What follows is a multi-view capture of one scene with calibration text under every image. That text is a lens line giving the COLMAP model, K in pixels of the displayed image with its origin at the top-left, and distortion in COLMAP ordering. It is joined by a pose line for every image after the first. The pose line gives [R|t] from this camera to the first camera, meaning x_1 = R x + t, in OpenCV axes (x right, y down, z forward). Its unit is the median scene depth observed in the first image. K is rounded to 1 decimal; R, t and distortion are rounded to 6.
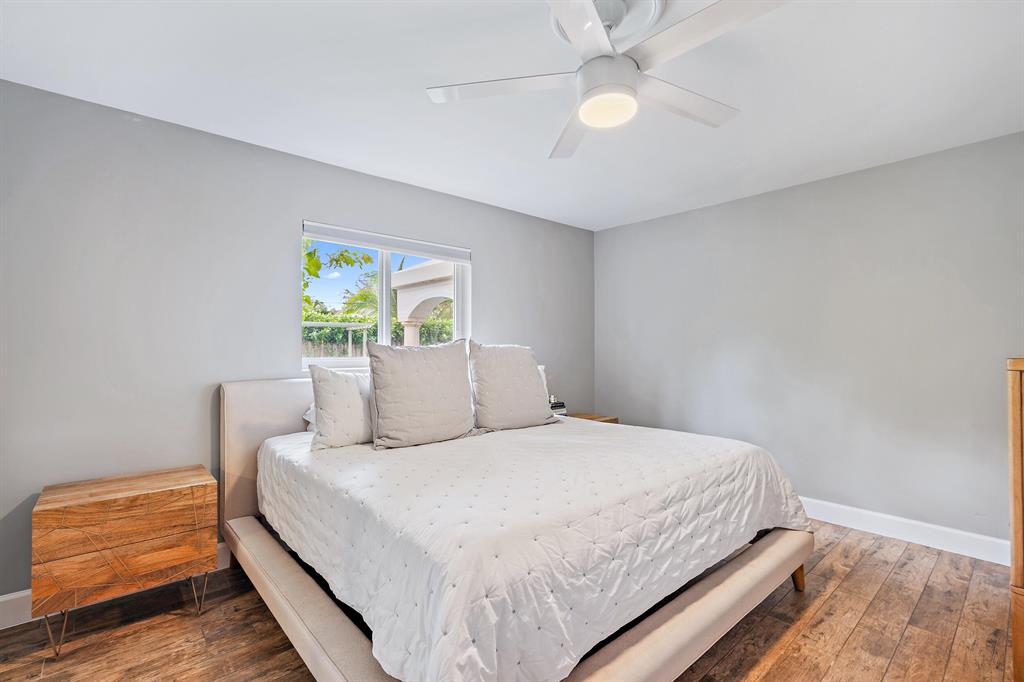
lens RADIAL K [[465.0, 0, 515.6], [0, 465.0, 347.0], [0, 0, 1]] dist [-0.001954, 0.001602]
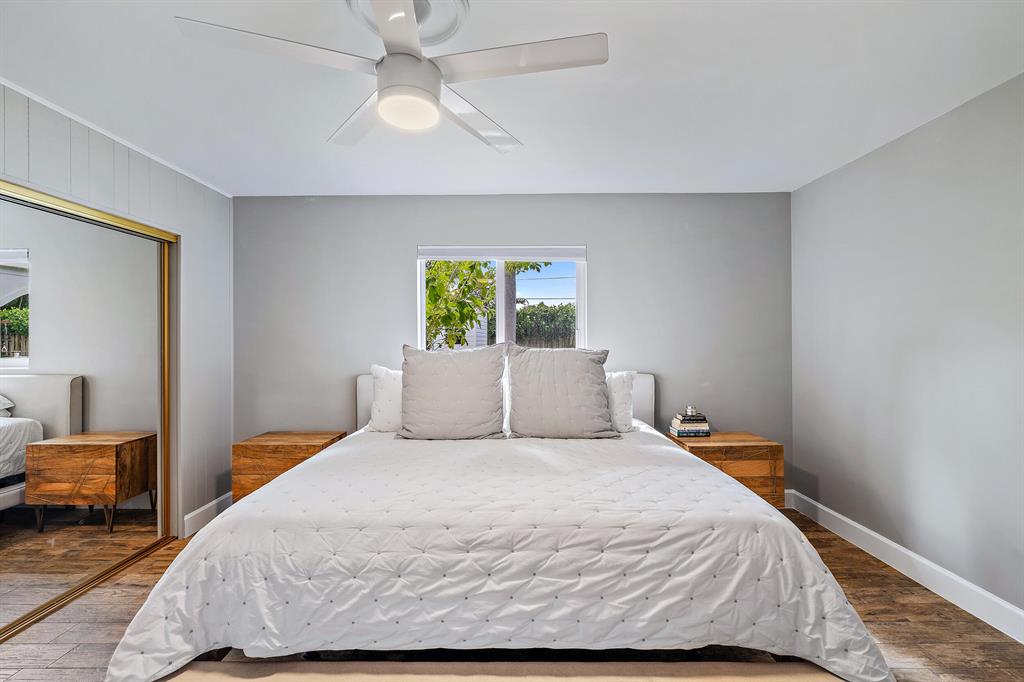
lens RADIAL K [[465.0, 0, 513.7], [0, 465.0, 337.1], [0, 0, 1]] dist [-0.001954, 0.001602]
pose [[0.744216, -0.003681, -0.667929, 1.052966], [0.004929, 0.999988, -0.000020, -0.054802], [0.667921, -0.003277, 0.744225, 0.450309]]
